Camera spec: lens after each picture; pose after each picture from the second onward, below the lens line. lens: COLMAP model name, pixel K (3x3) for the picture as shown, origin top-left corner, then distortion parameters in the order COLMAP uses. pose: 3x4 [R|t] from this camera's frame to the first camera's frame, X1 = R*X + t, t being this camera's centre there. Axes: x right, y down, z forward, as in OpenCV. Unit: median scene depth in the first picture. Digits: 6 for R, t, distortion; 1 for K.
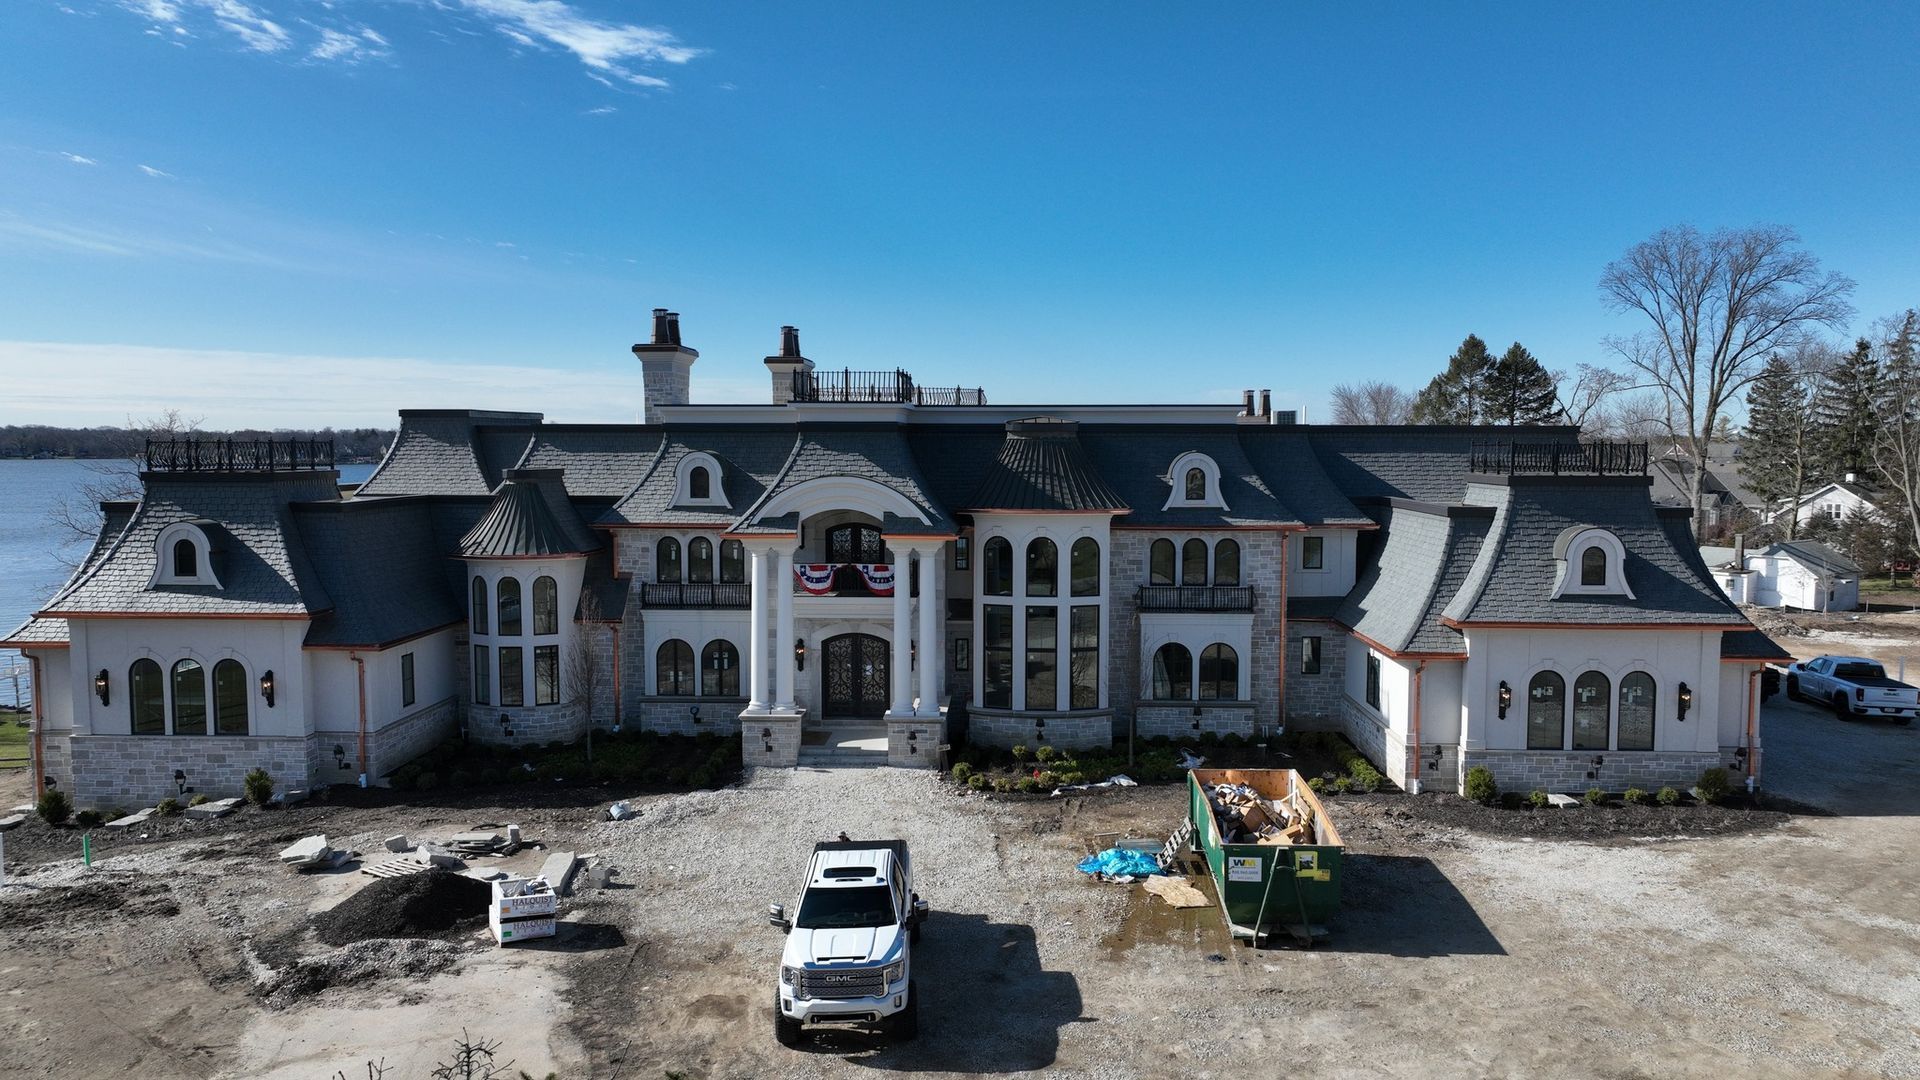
lens RADIAL K [[1379.4, 0, 971.5], [0, 1379.4, 541.8], [0, 0, 1]] dist [0.001669, 0.004243]
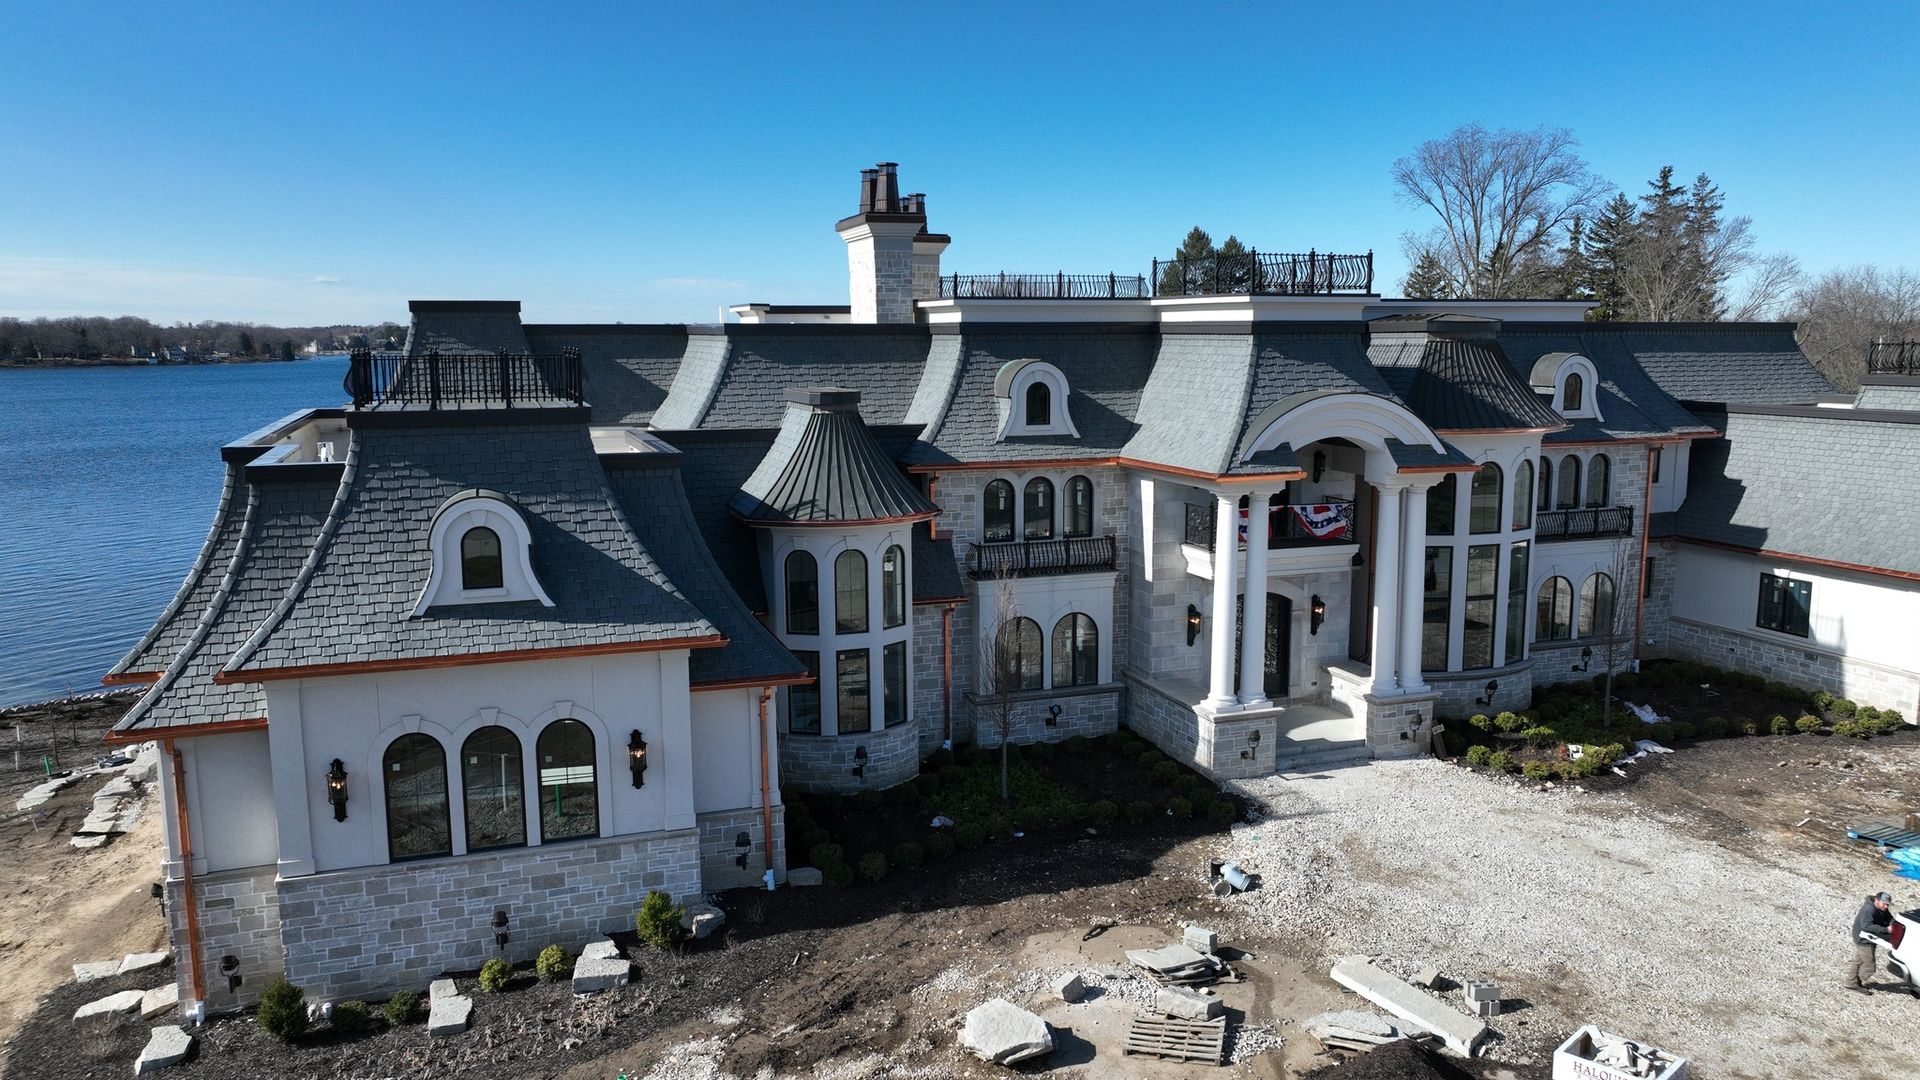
lens RADIAL K [[1379.4, 0, 954.7], [0, 1379.4, 543.6], [0, 0, 1]] dist [0.001669, 0.004243]
pose [[0.928506, -0.061073, 0.366261, -0.550140], [0.031783, 0.995833, 0.085481, -0.035305], [-0.369955, -0.067729, 0.926578, 0.350918]]
